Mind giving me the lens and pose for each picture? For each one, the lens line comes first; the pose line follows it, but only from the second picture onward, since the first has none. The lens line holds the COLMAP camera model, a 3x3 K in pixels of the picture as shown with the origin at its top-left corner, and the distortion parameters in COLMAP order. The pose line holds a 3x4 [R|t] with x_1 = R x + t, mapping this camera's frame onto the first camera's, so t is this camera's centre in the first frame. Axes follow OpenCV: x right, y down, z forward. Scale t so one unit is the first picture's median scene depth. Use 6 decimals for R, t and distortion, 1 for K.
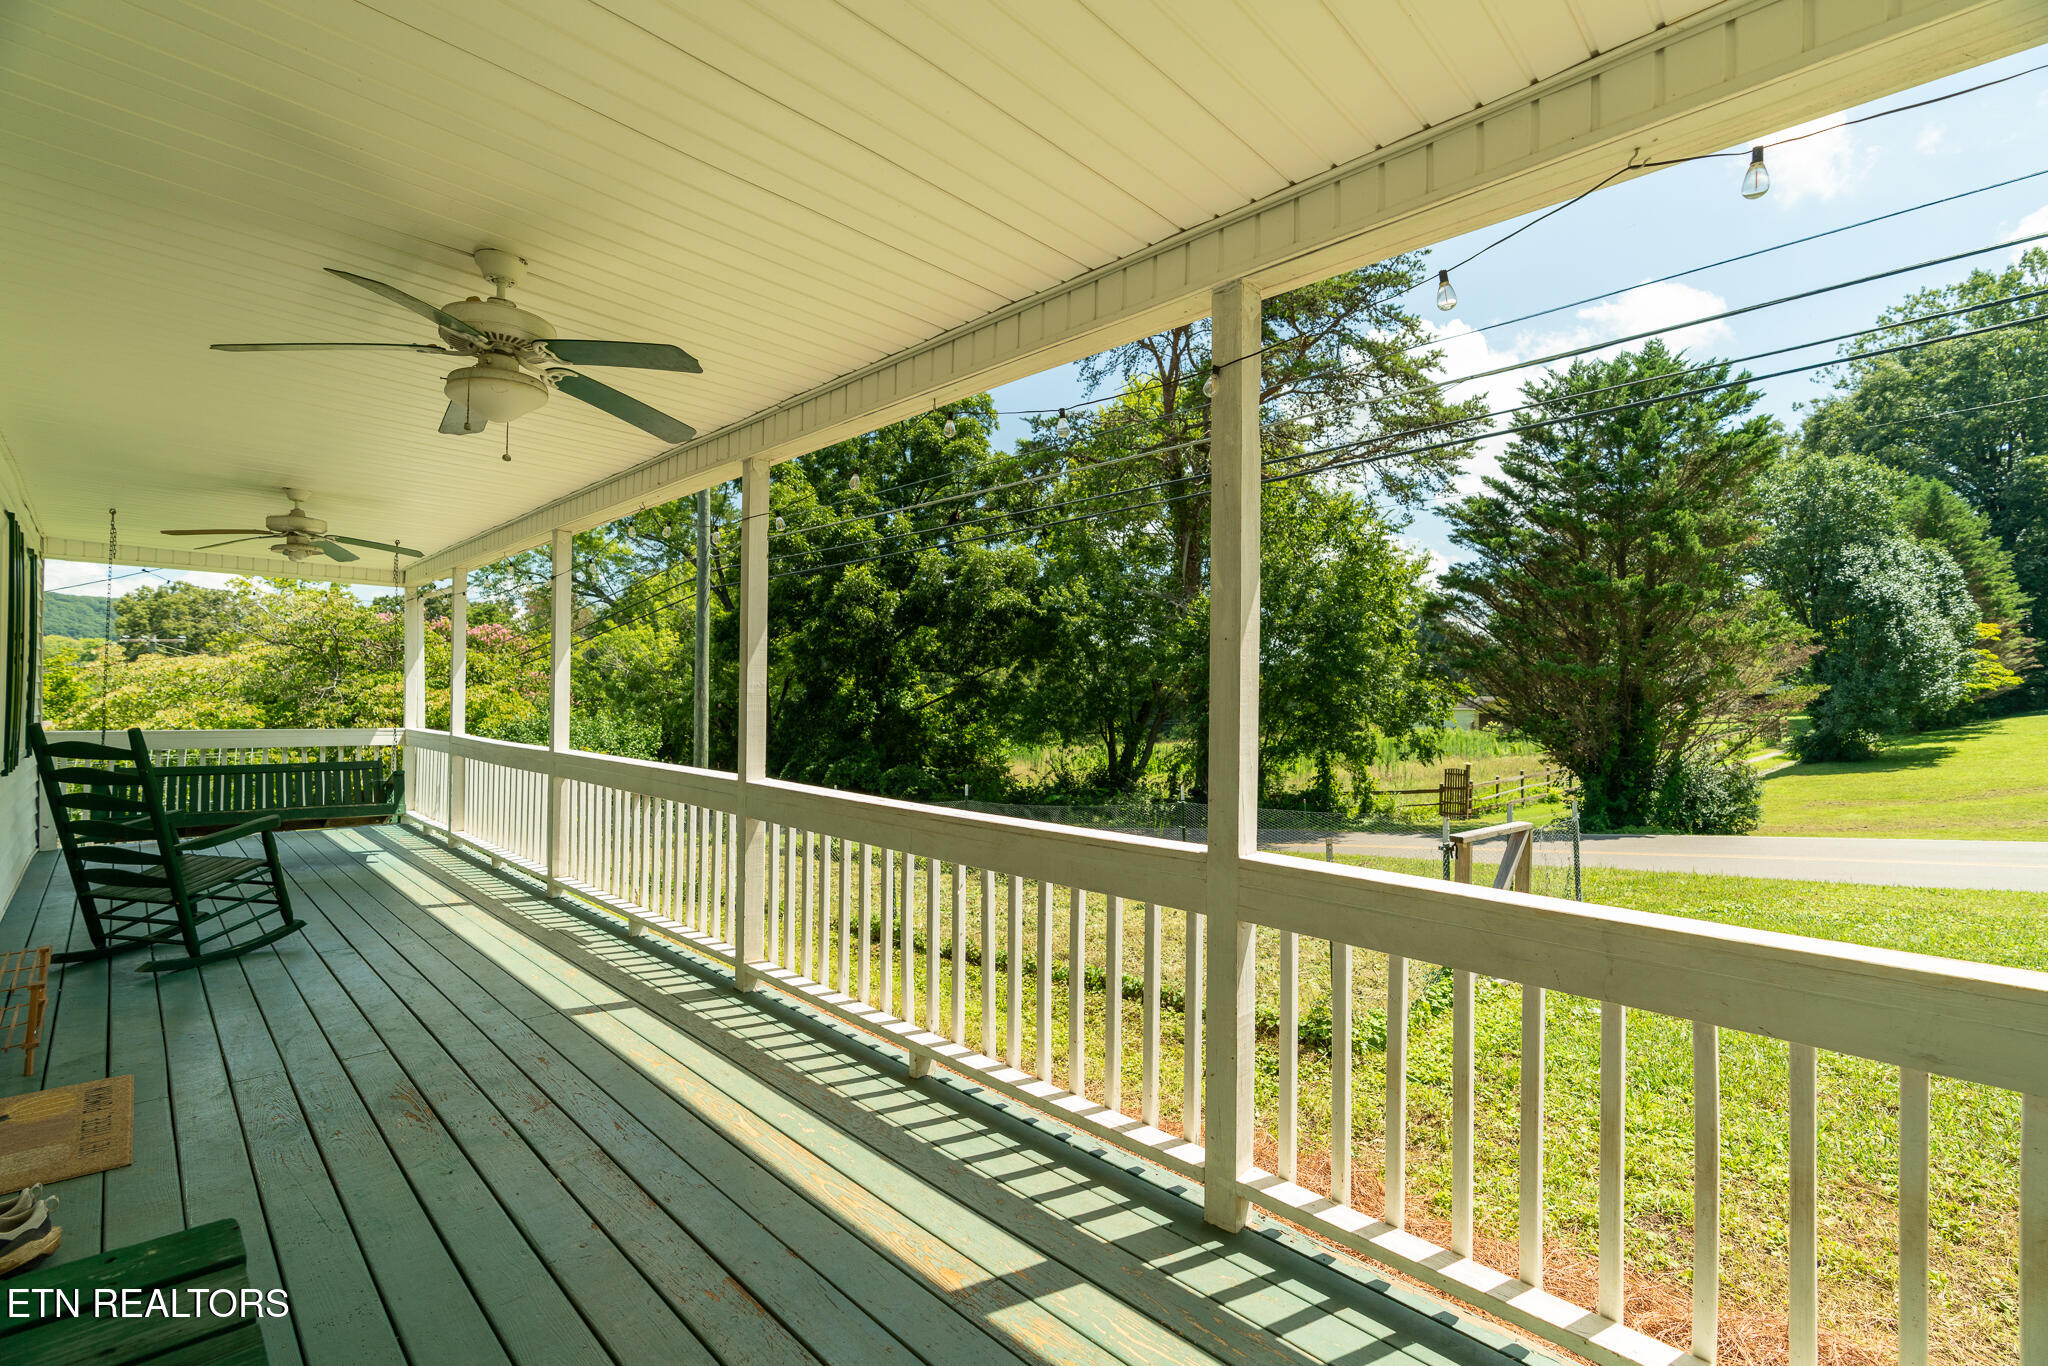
lens RADIAL K [[931.0, 0, 1015.0], [0, 931.0, 679.6], [0, 0, 1]] dist [-0.006377, 0.004315]
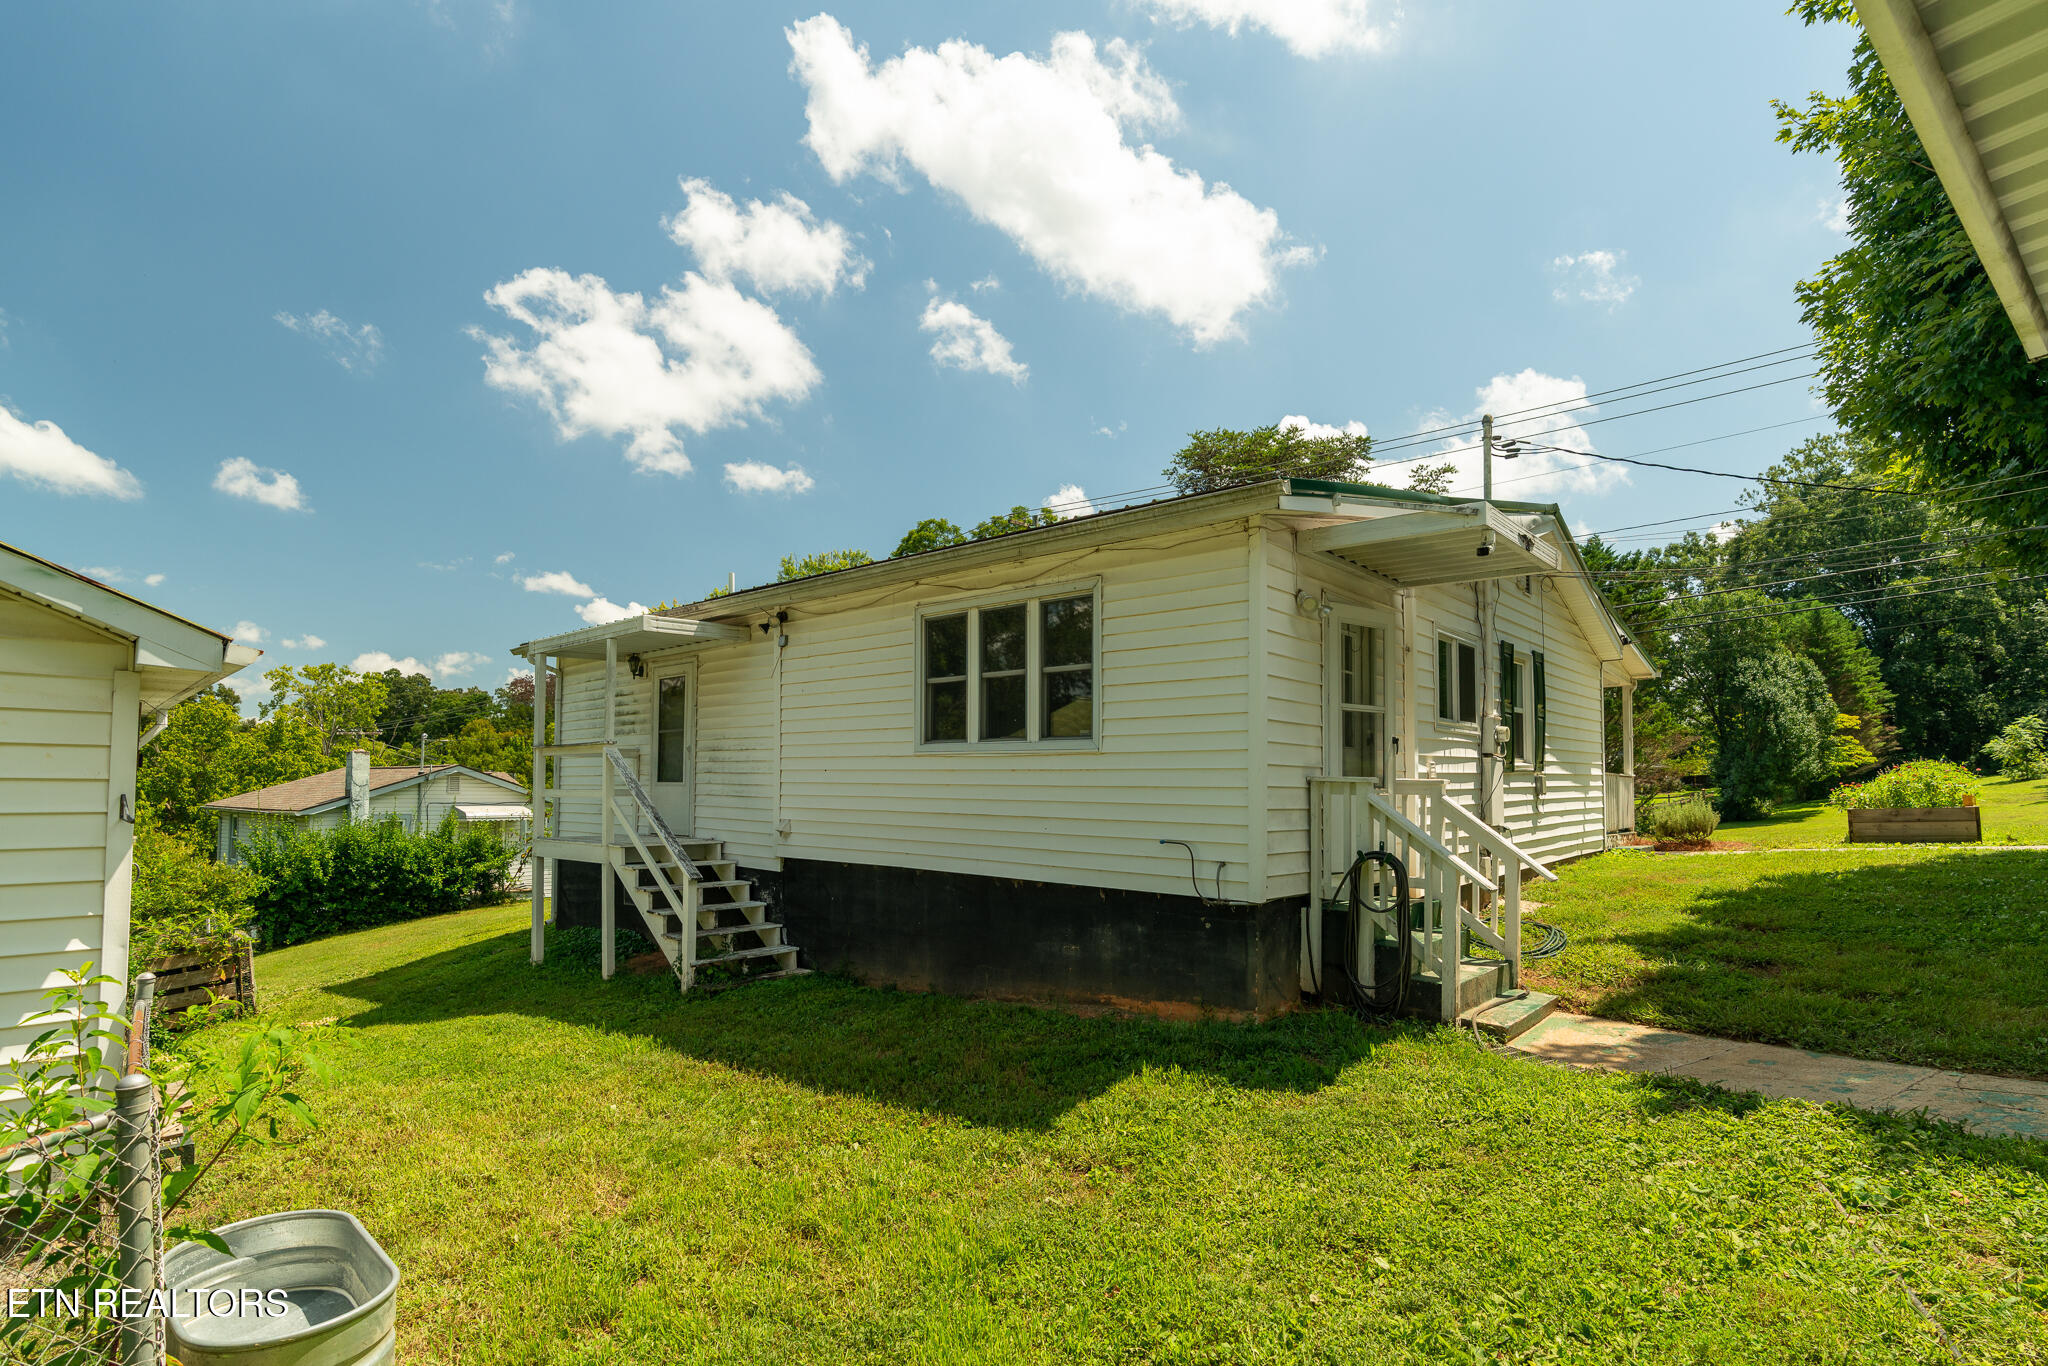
lens RADIAL K [[985.7, 0, 1015.9], [0, 985.7, 740.7], [0, 0, 1]] dist [0.002095, 0.000254]
pose [[0.998604, -0.004376, 0.052638, -0.210766], [0.005788, 0.999627, -0.026700, 0.004948], [-0.052501, 0.026967, 0.998257, -0.343772]]
